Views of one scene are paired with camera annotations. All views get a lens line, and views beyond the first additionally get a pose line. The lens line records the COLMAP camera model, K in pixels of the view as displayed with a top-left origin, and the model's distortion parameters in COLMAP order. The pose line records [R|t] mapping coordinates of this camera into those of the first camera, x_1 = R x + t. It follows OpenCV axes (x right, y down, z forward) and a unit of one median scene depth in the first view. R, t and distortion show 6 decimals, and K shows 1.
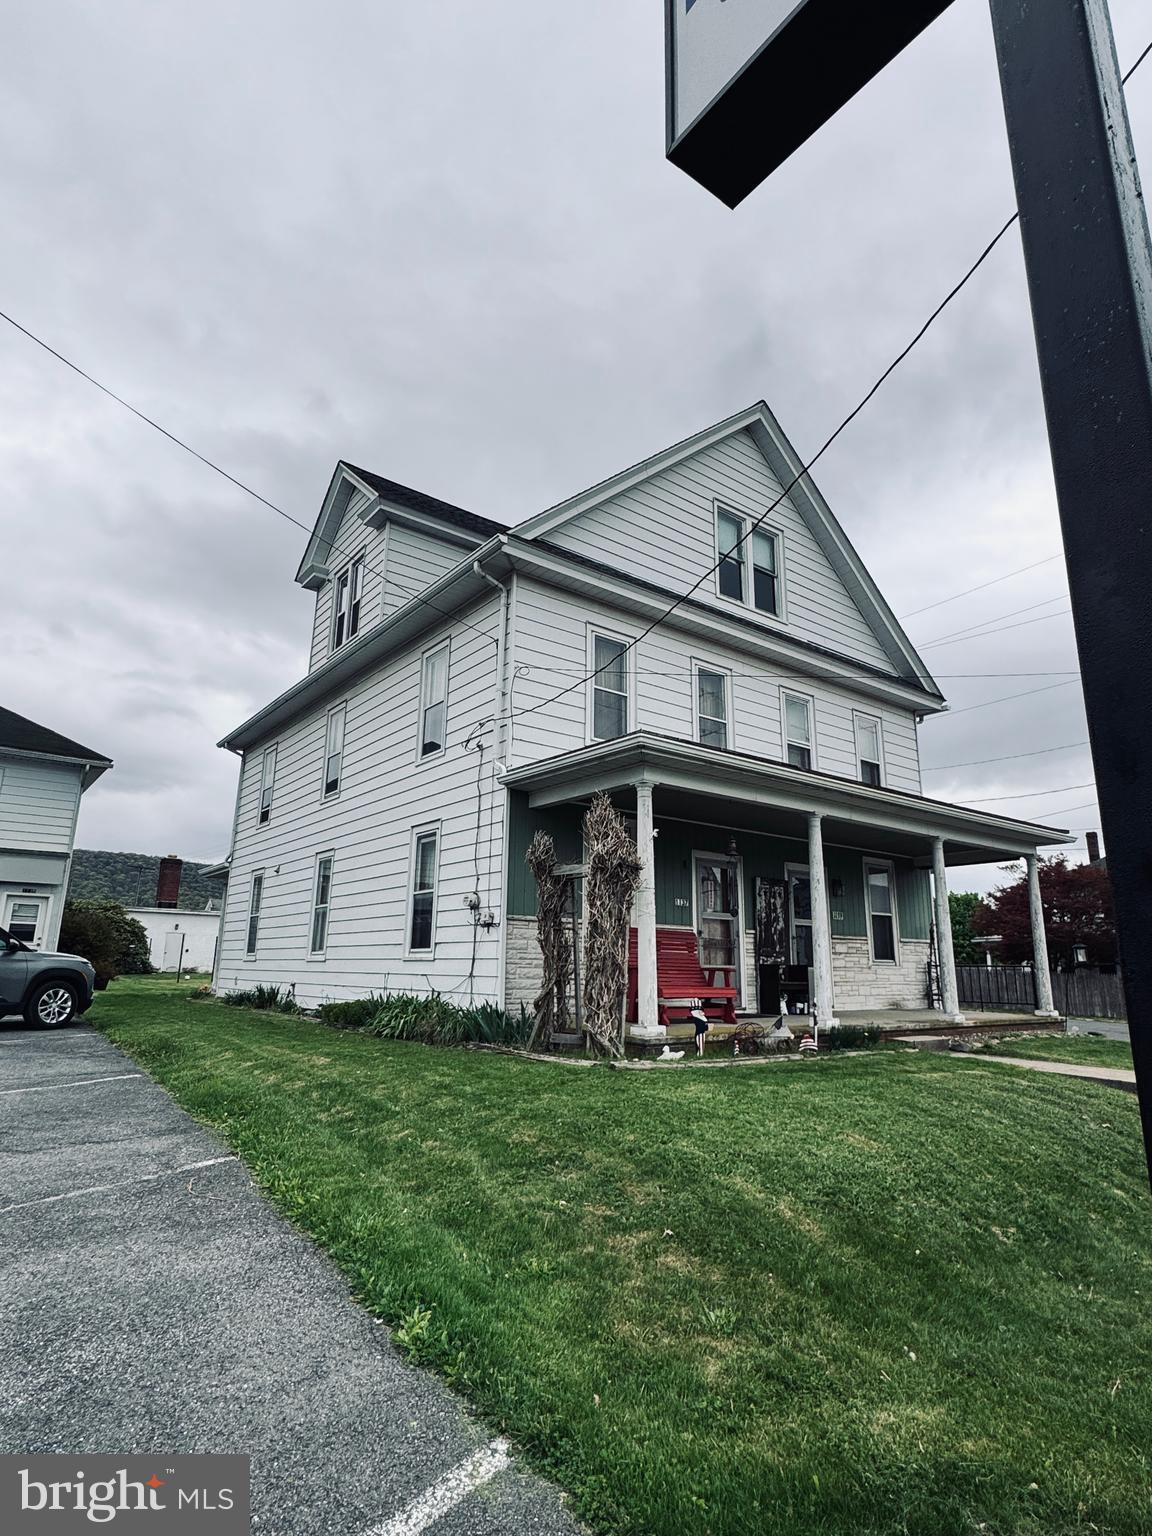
lens RADIAL K [[831.4, 0, 577.0], [0, 831.4, 765.6], [0, 0, 1]] dist [-0.001553, 0.001660]
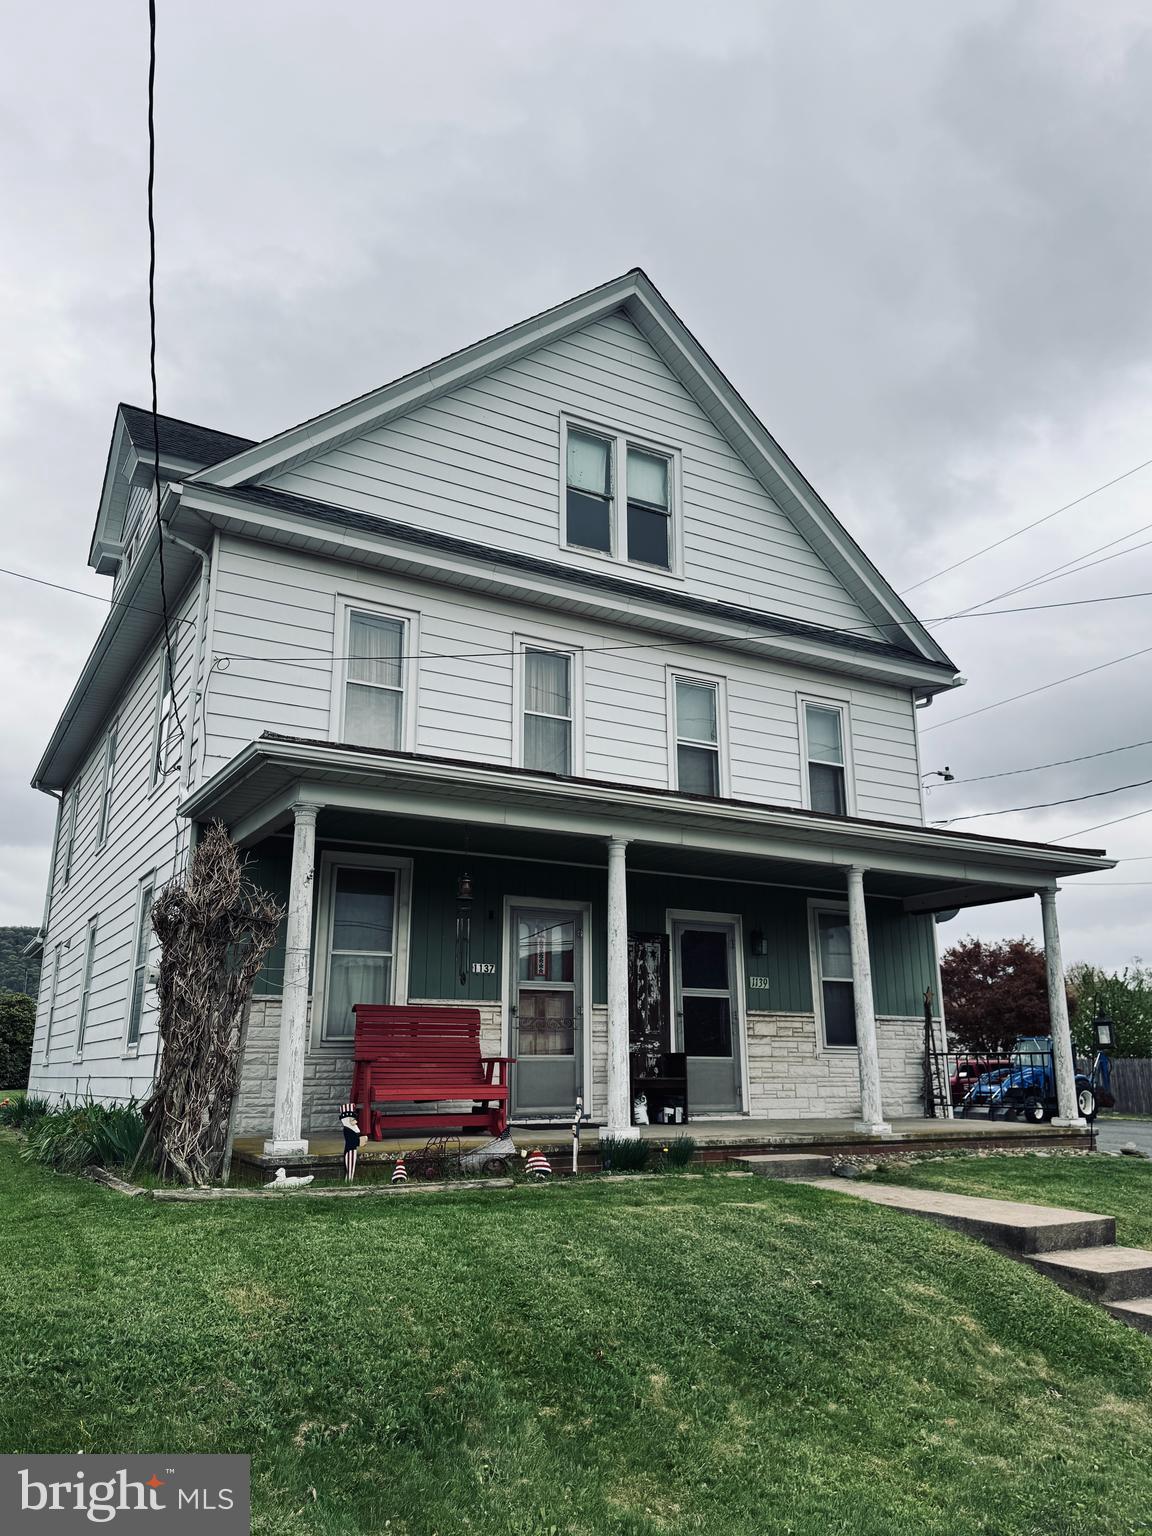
lens RADIAL K [[1110.7, 0, 574.0], [0, 1110.7, 777.5], [0, 0, 1]] dist [0.192931, -0.395838]
pose [[0.991253, -0.047685, -0.123056, 0.280348], [0.045775, 0.998784, -0.018303, 0.015807], [0.123779, 0.012510, 0.992231, 0.027670]]
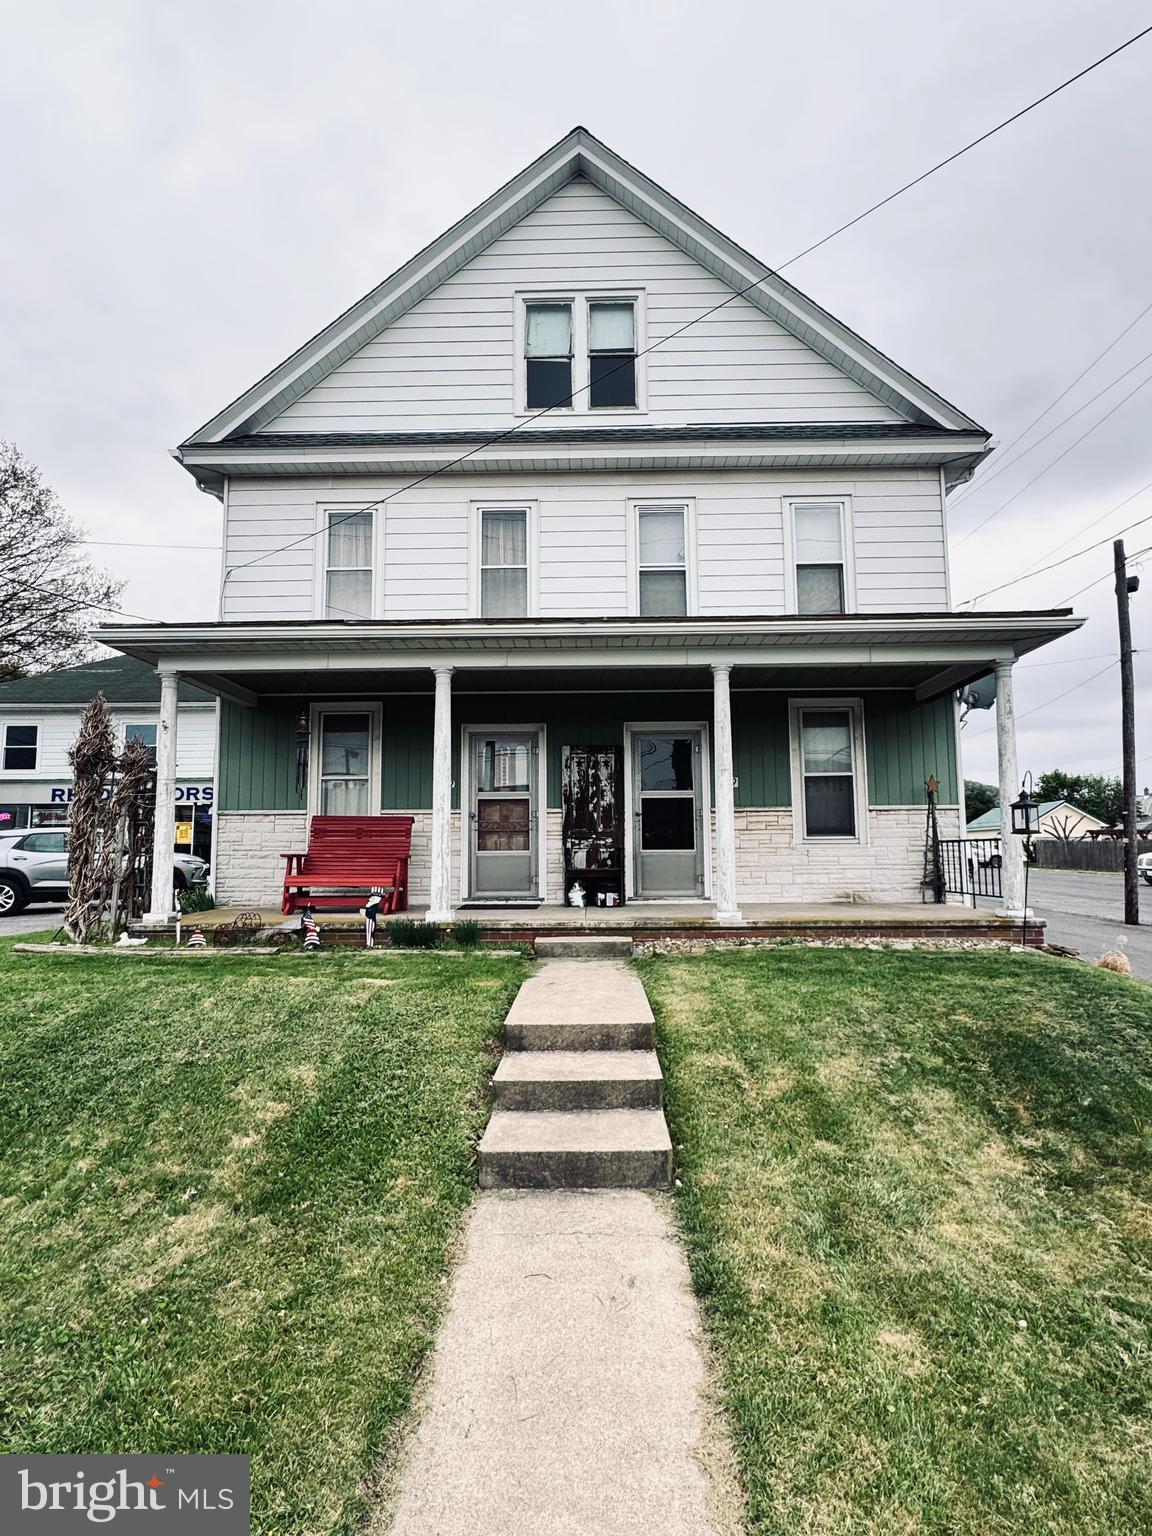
lens RADIAL K [[831.4, 0, 577.0], [0, 831.4, 765.6], [0, 0, 1]] dist [-0.001553, 0.001660]
pose [[0.782620, -0.087713, -0.616290, 0.670138], [0.166065, 0.983563, 0.070899, 0.088007], [0.599941, -0.157831, 0.784322, 0.319741]]
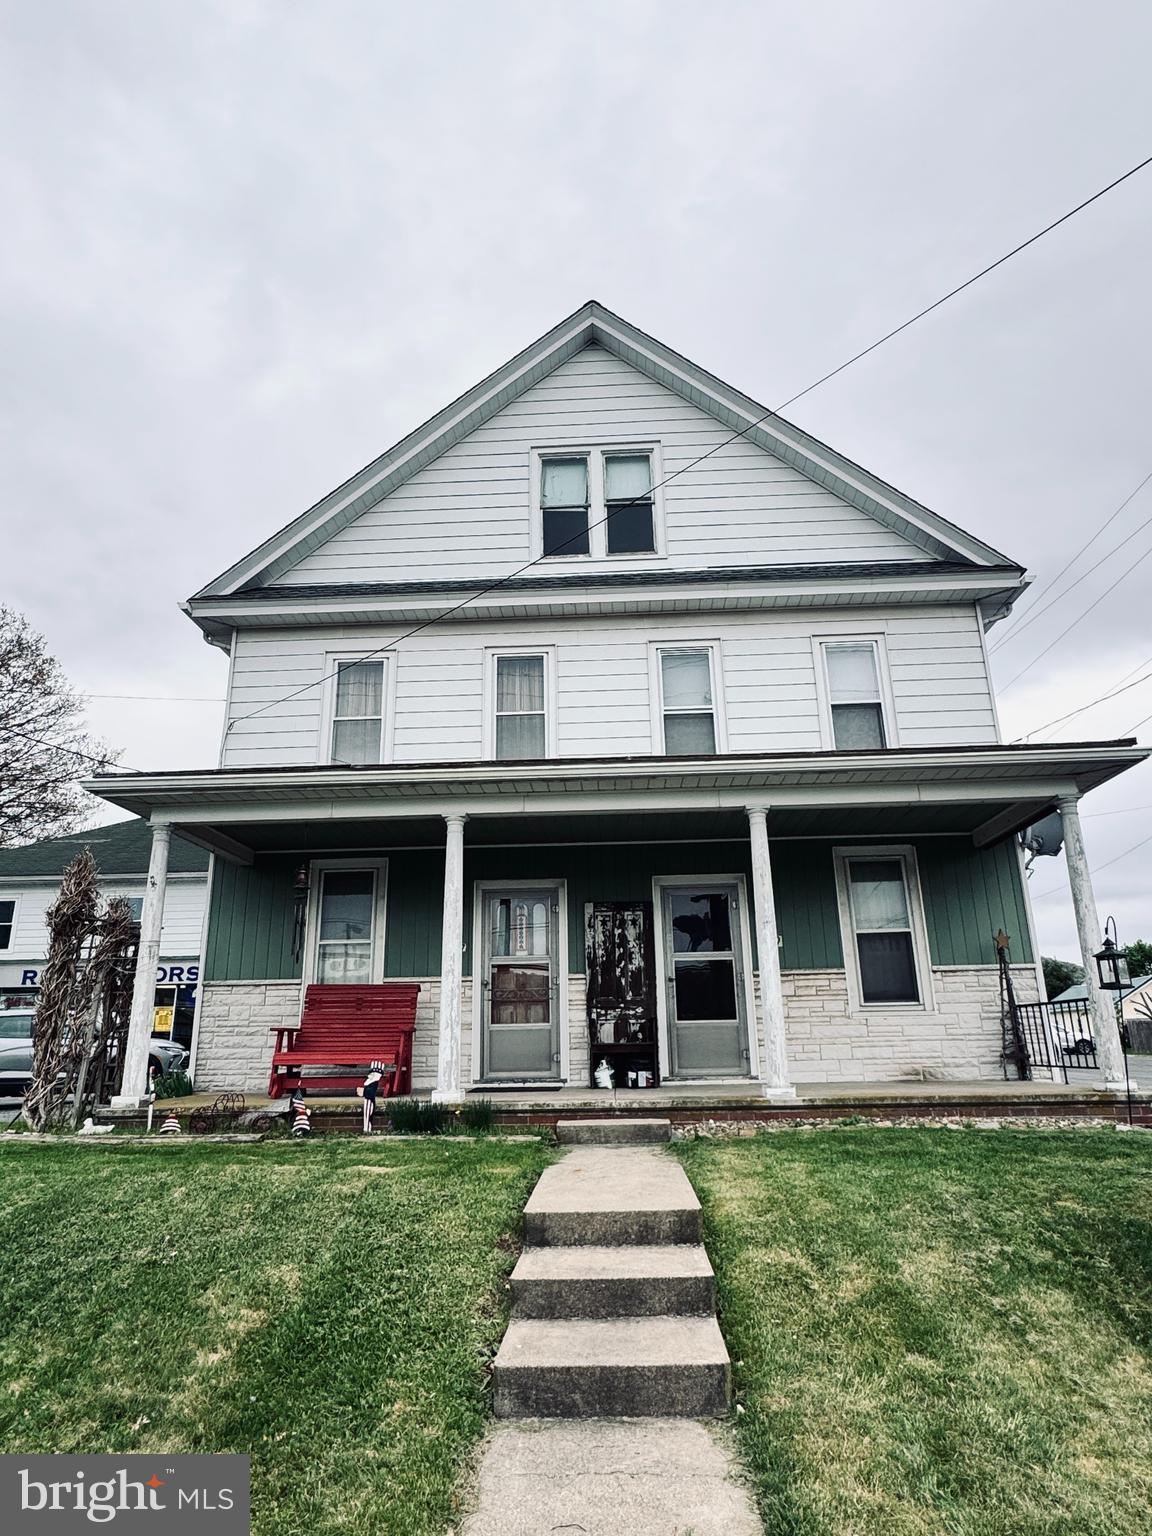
lens RADIAL K [[904.1, 0, 576.0], [0, 904.1, 768.0], [0, 0, 1]] dist [-0.001368, 0.001152]
pose [[0.765336, -0.218467, -0.605419, 0.664814], [0.180774, 0.975731, -0.123570, 0.103911], [0.617722, -0.014872, 0.786256, 0.319295]]
